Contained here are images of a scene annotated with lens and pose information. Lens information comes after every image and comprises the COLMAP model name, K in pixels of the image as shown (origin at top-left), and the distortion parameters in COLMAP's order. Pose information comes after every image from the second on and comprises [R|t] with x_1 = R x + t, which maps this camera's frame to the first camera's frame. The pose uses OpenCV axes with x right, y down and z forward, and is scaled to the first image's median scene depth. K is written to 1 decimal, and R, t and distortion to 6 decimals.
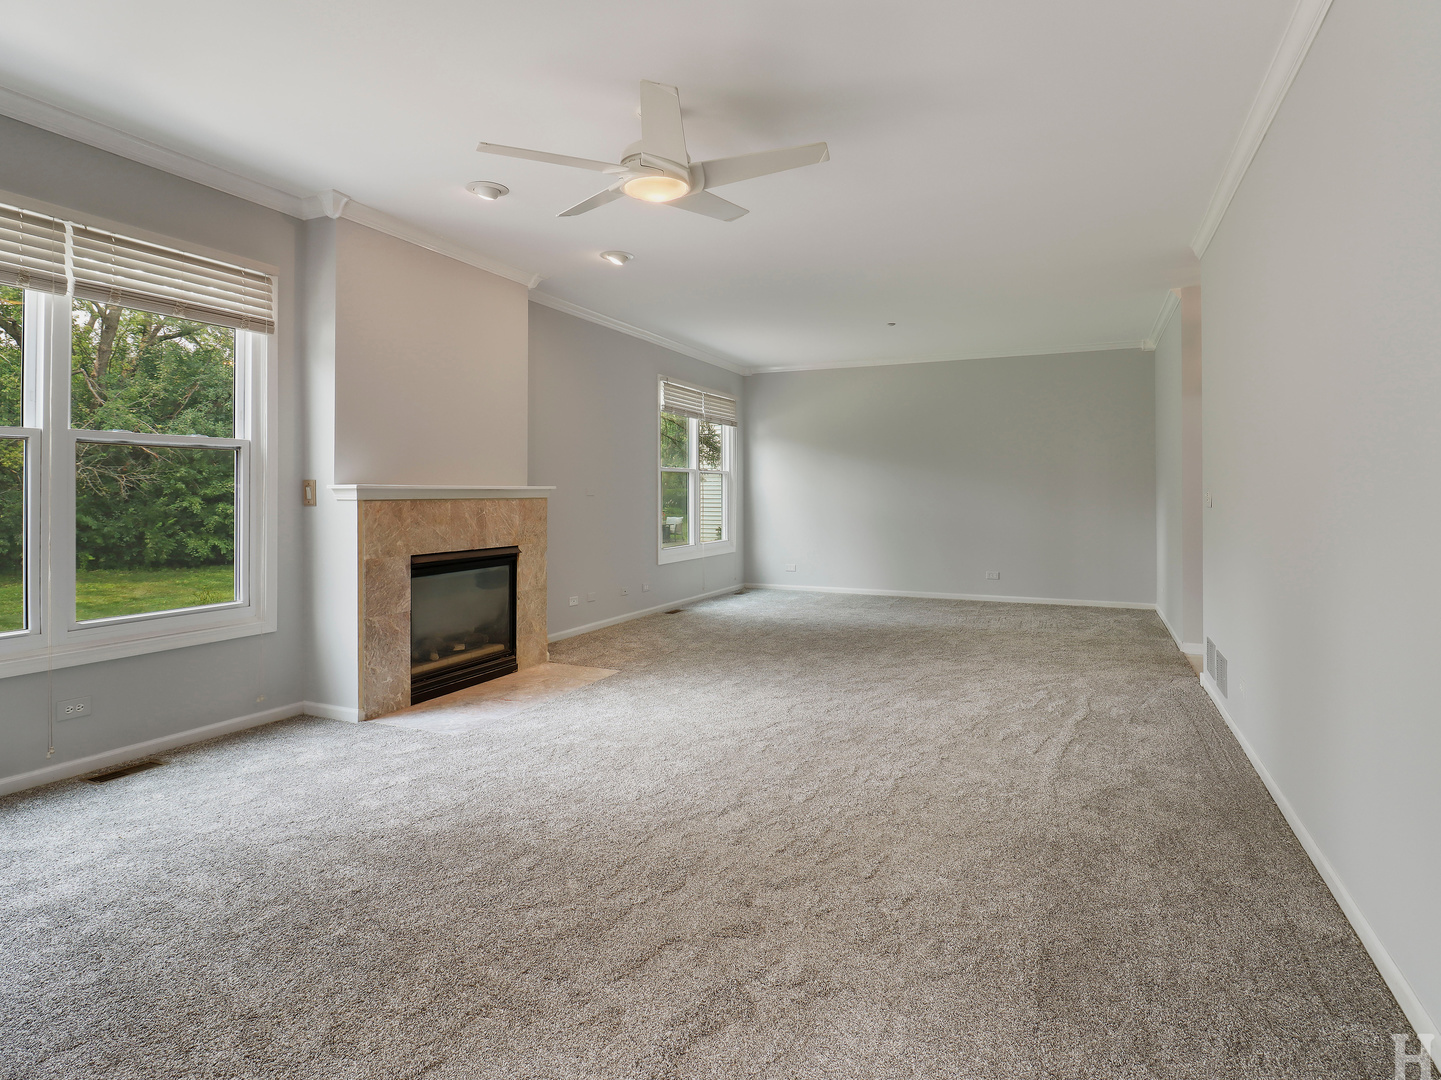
lens RADIAL K [[792.1, 0, 715.2], [0, 792.1, 548.8], [0, 0, 1]] dist [-0.007153, -0.001212]
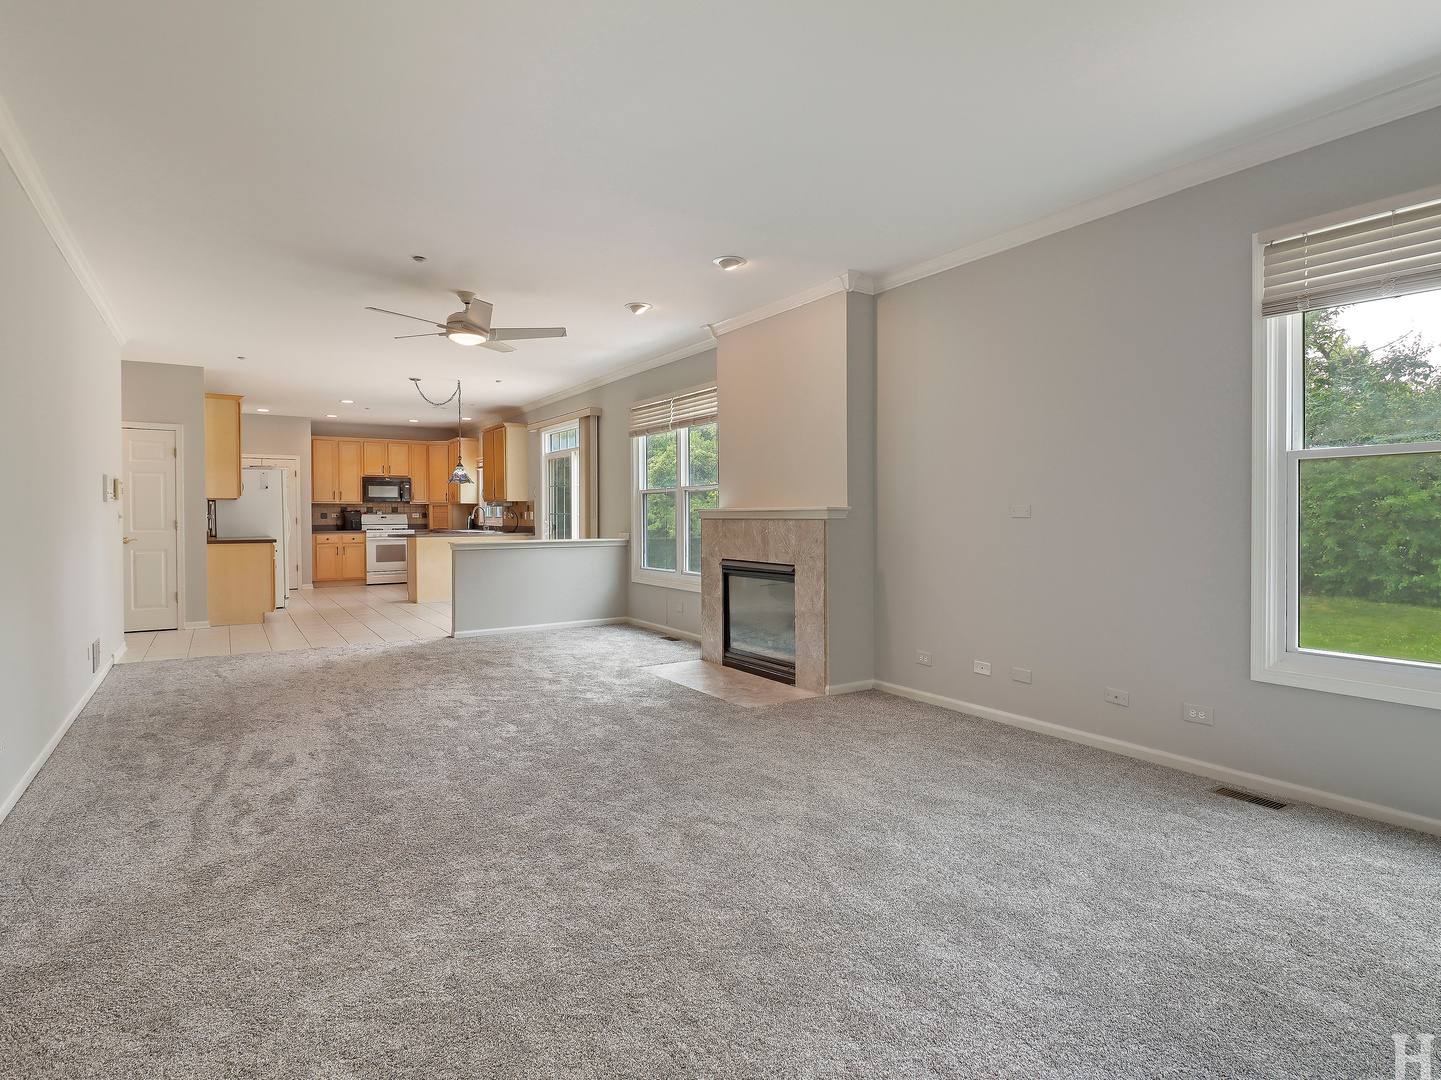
lens RADIAL K [[792.1, 0, 719.8], [0, 792.1, 533.5], [0, 0, 1]] dist [-0.007153, -0.001212]
pose [[-0.556128, 0.021204, -0.830826, 0.674721], [-0.053440, 0.996693, 0.061208, -0.105150], [0.829377, 0.078439, -0.553156, 1.526360]]
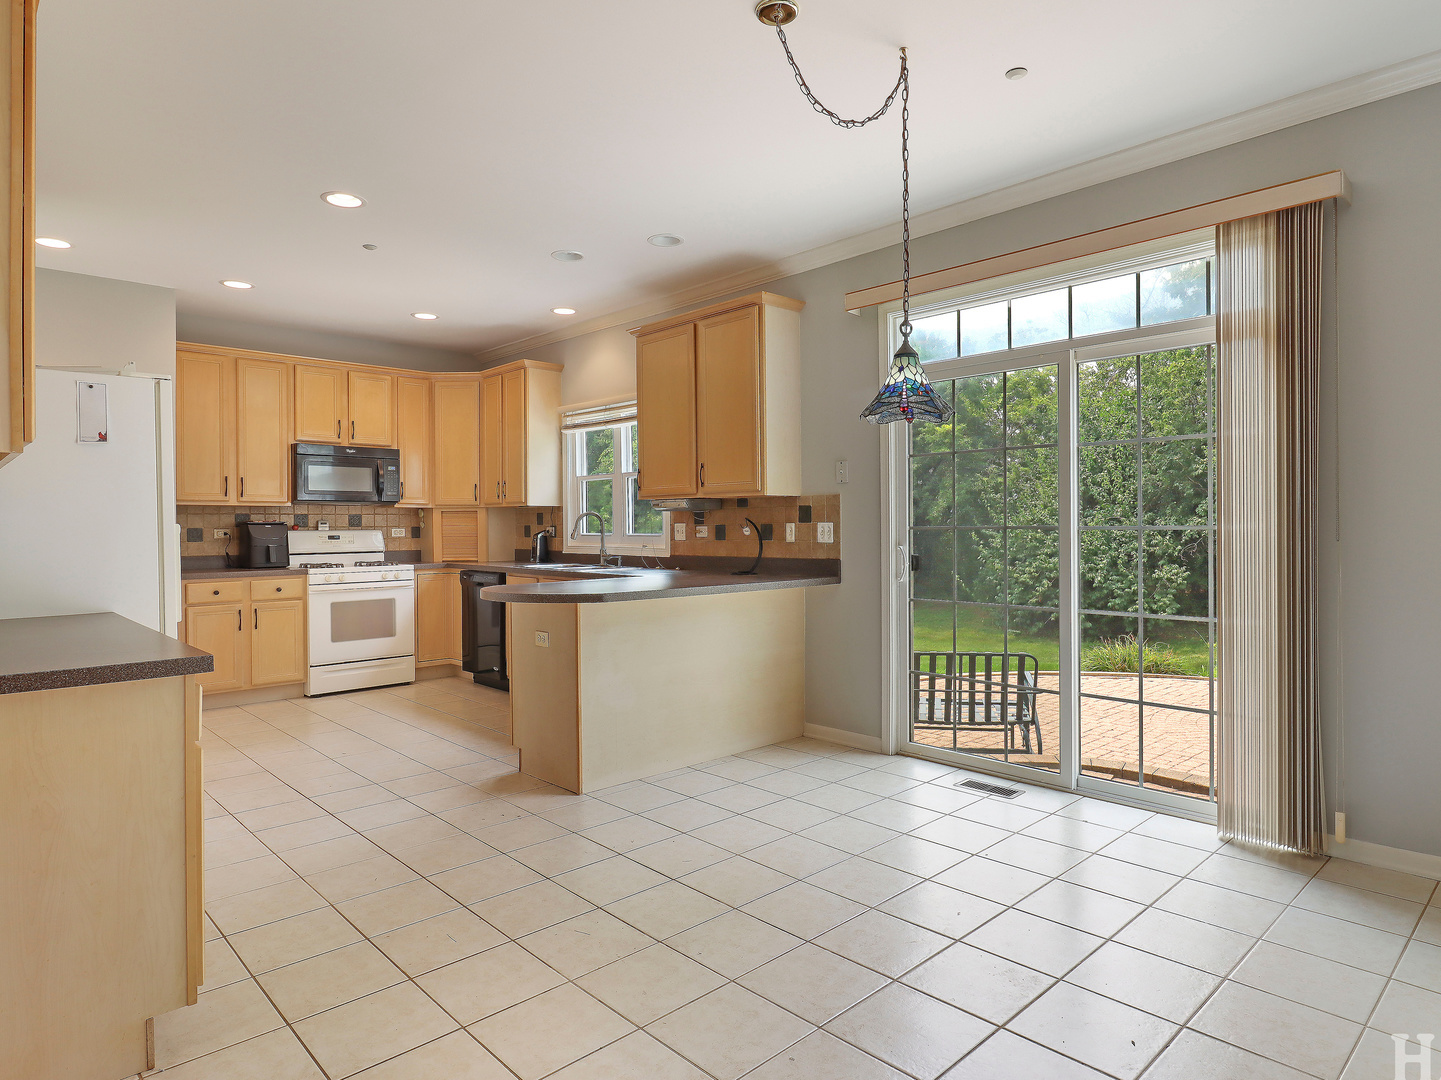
lens RADIAL K [[851.4, 0, 718.3], [0, 851.4, 537.3], [0, 0, 1]] dist [-0.005296, -0.000818]
pose [[-0.378352, 0.012880, -0.925572, 0.345587], [-0.055738, 0.997772, 0.036669, -0.057317], [0.923982, 0.065463, -0.376791, 0.783236]]
